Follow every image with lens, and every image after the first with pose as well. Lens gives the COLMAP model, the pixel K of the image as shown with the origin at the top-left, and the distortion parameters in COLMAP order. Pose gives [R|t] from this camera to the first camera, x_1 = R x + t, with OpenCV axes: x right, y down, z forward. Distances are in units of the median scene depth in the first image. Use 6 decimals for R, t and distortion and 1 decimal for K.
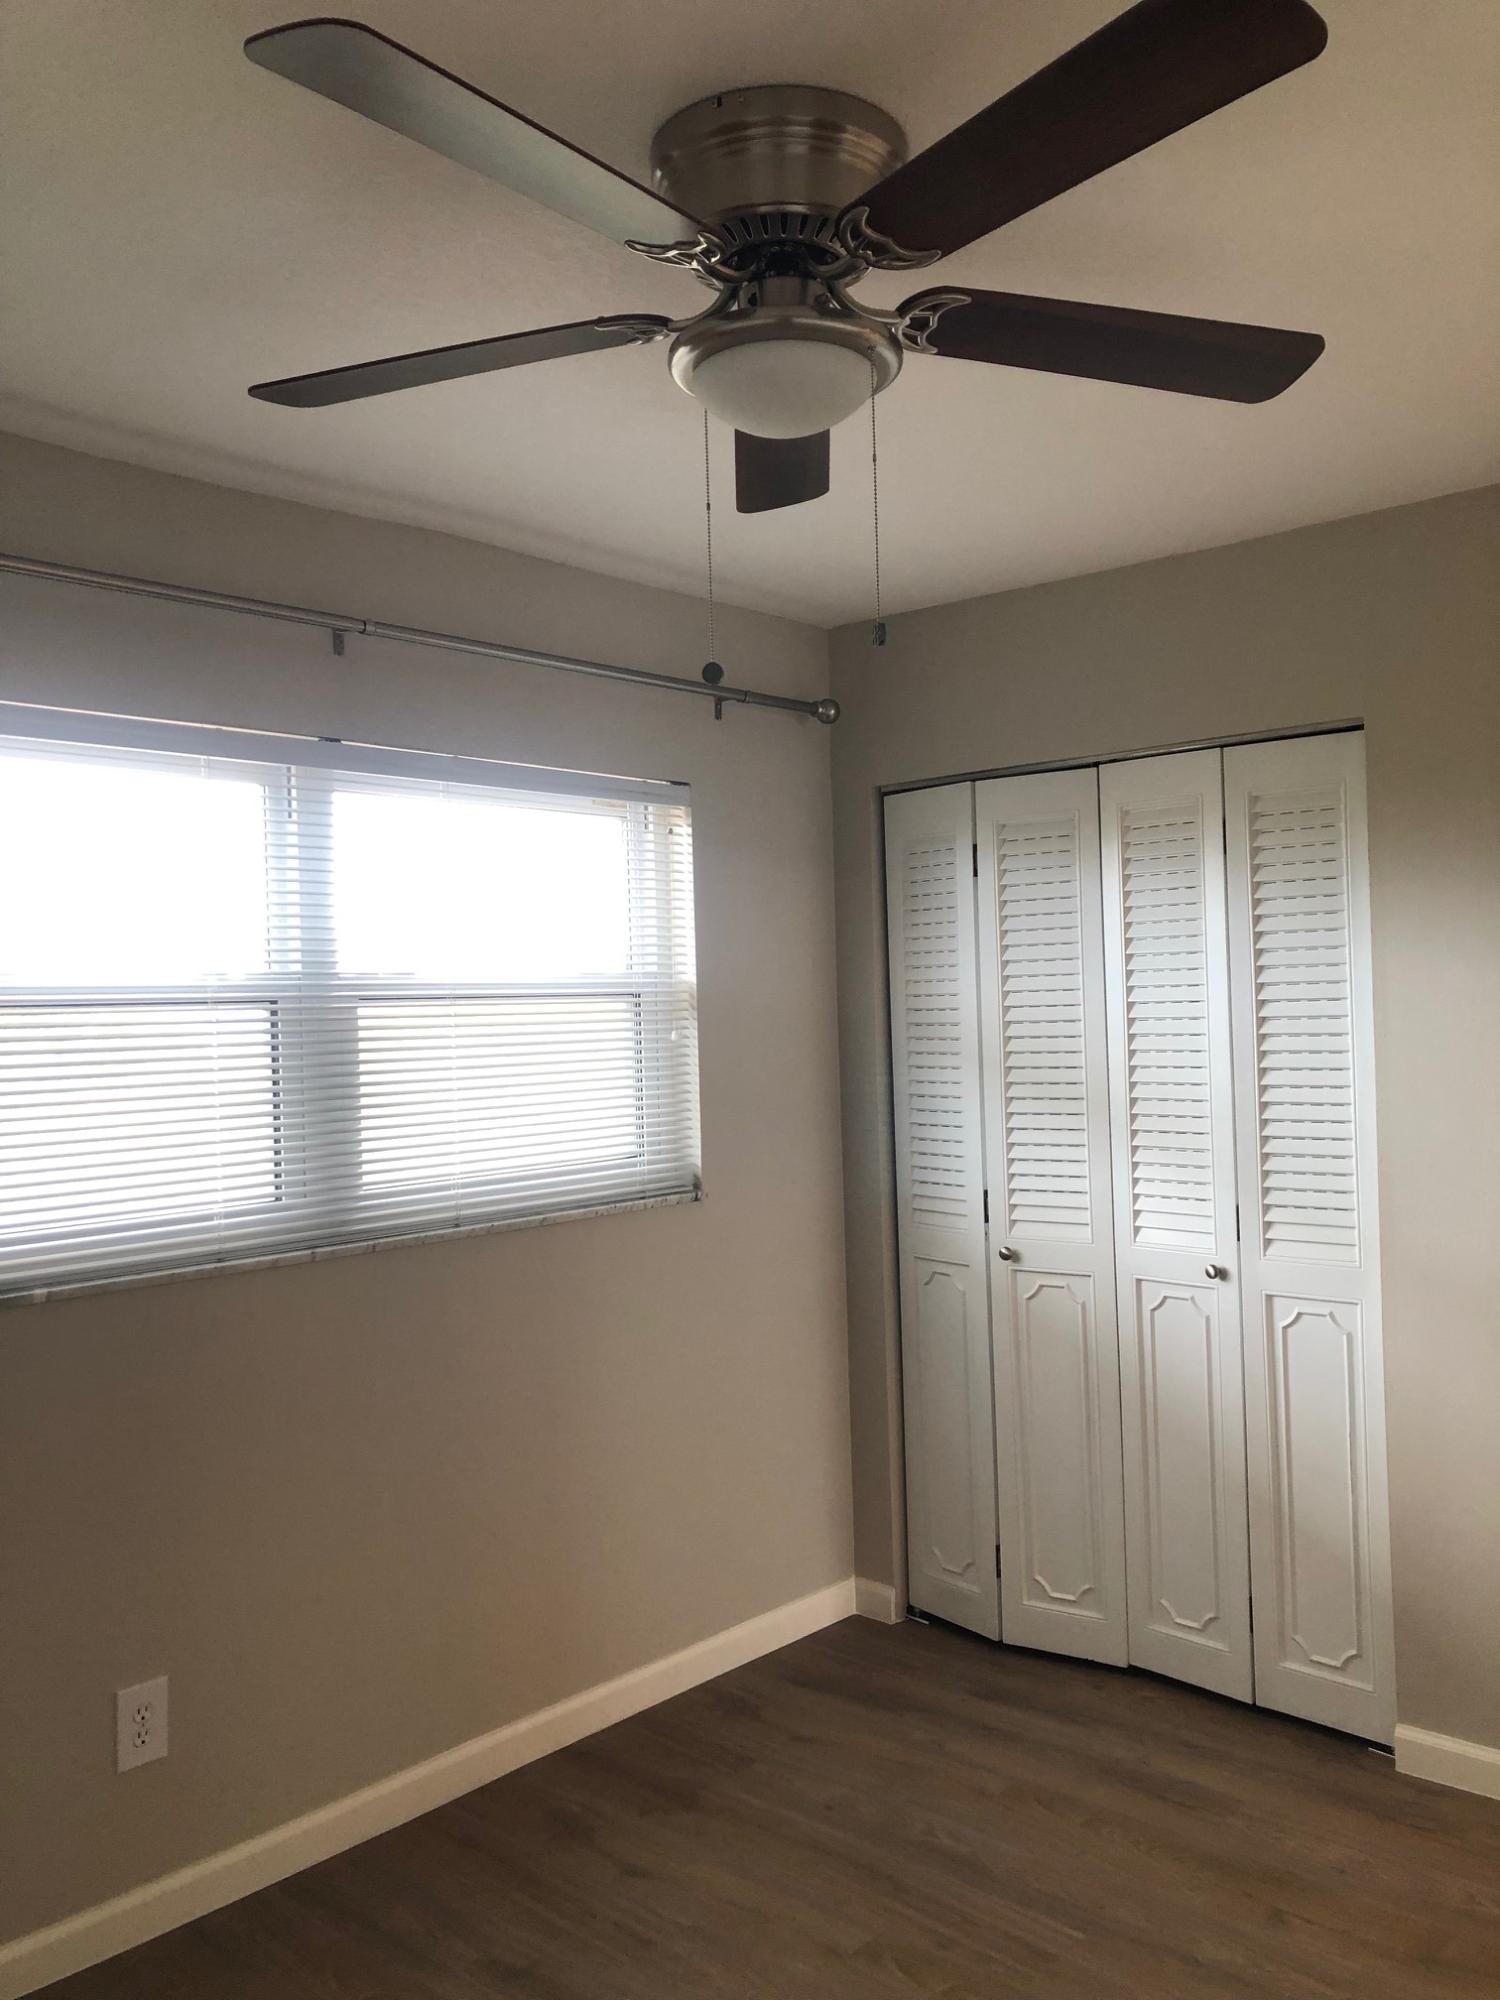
lens RADIAL K [[1646.0, 0, 755.6], [0, 1646.0, 1013.7], [0, 0, 1]] dist [0.044588, -0.064077]
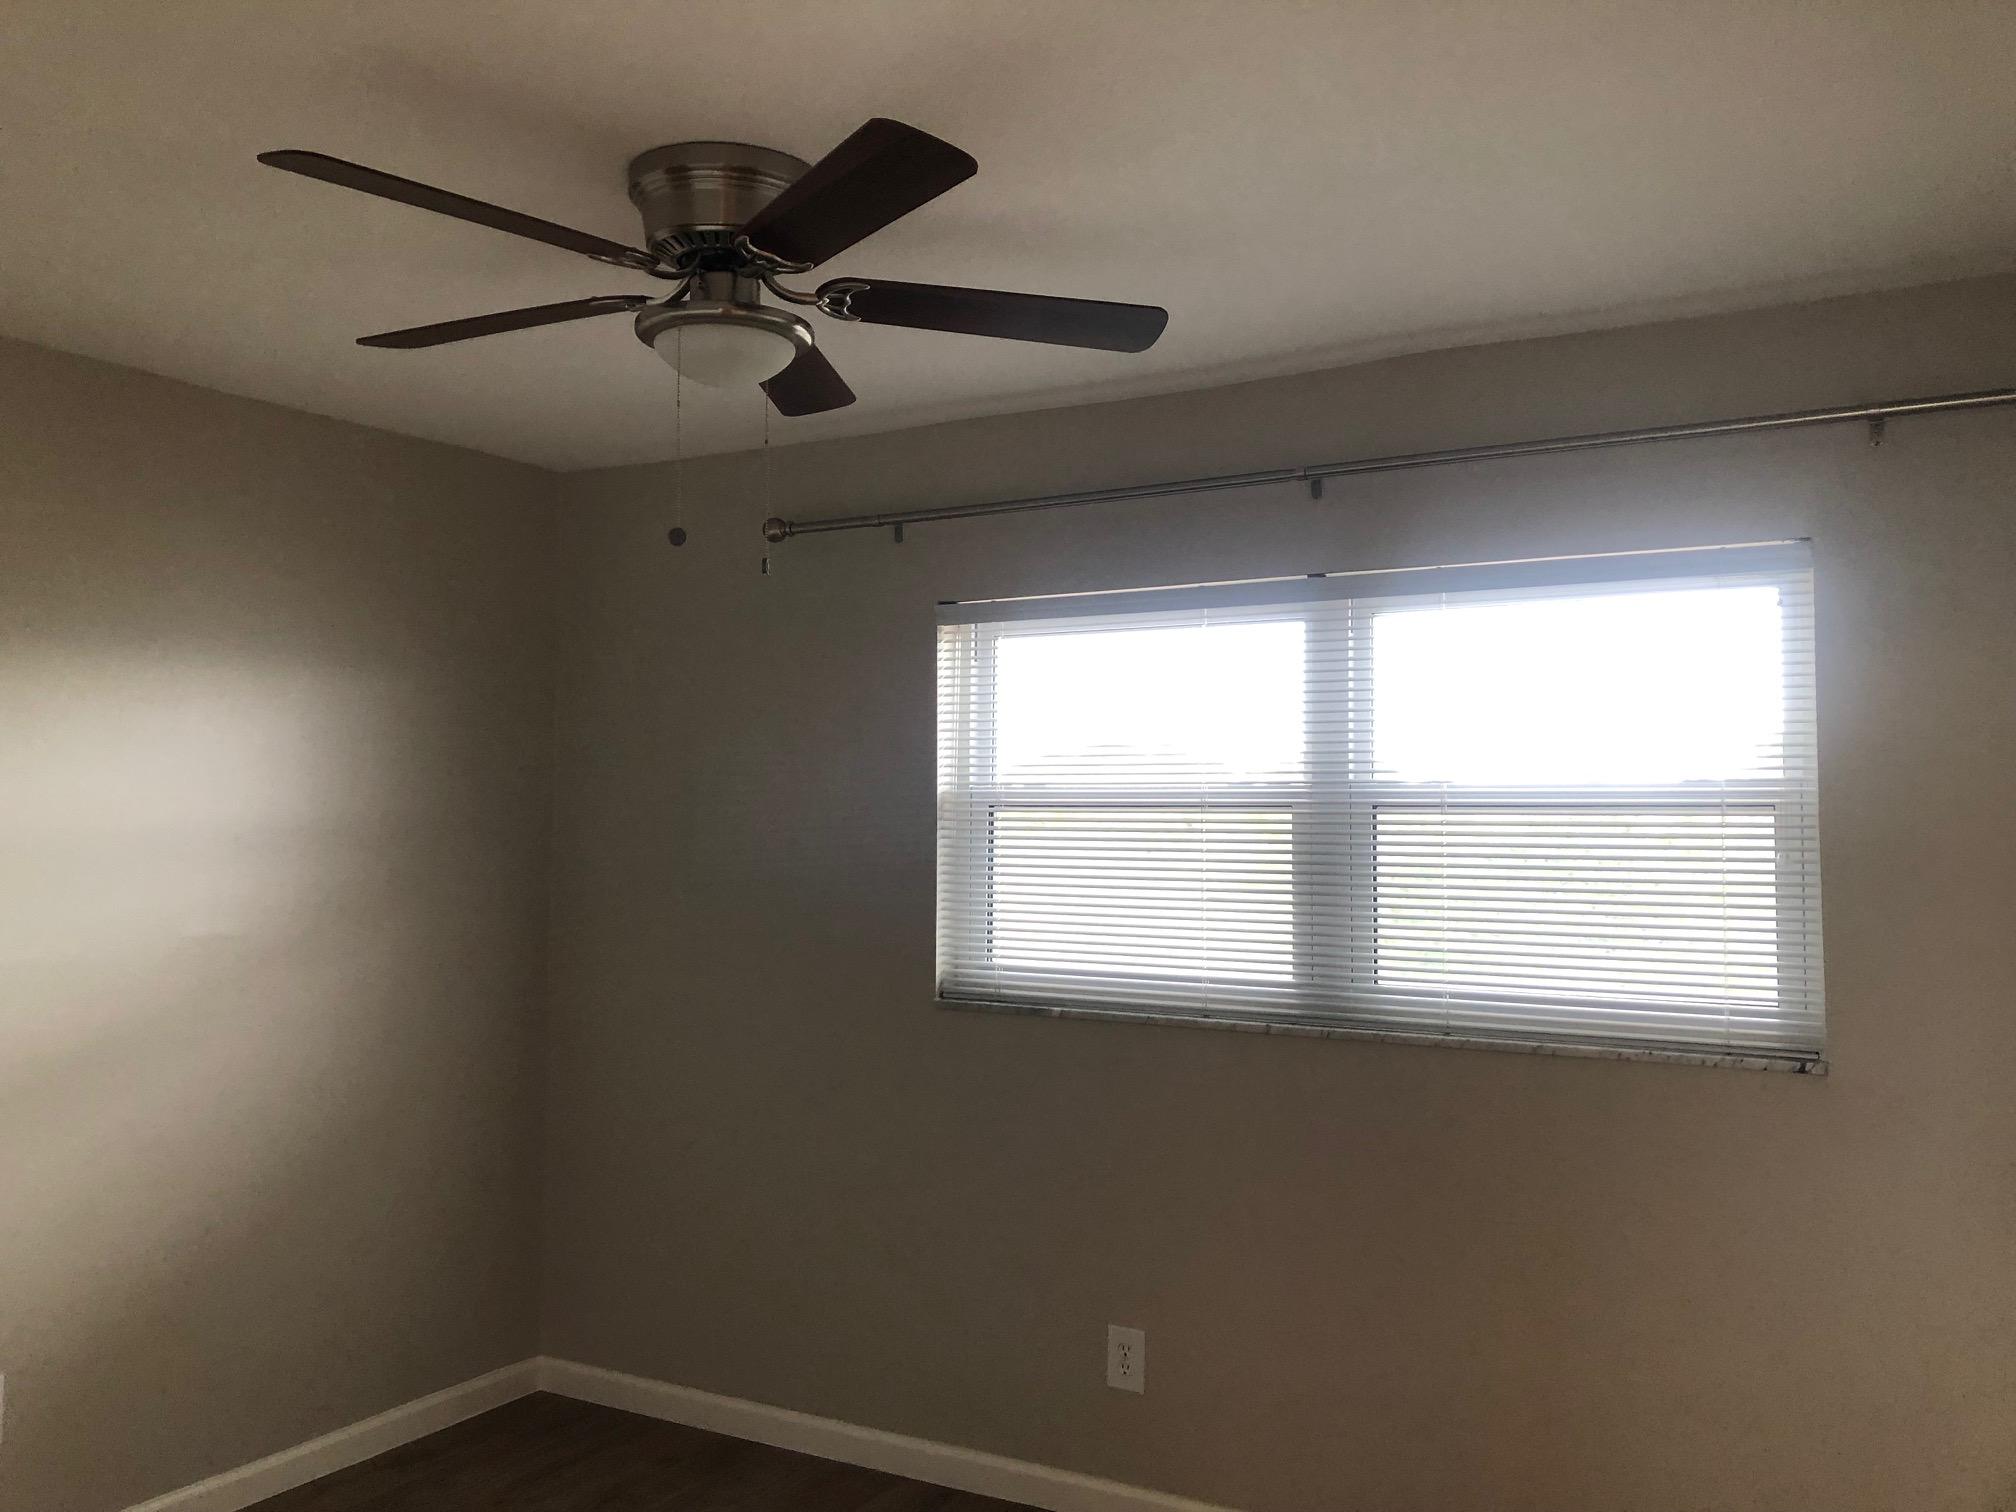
lens RADIAL K [[1659.2, 0, 1008.0], [0, 1659.2, 756.0], [0, 0, 1]] dist [0.044588, -0.064077]
pose [[0.194052, -0.014096, -0.980890, 0.791845], [-0.014591, 0.999745, -0.017253, -0.019614], [0.980883, 0.017660, 0.193797, 0.562282]]
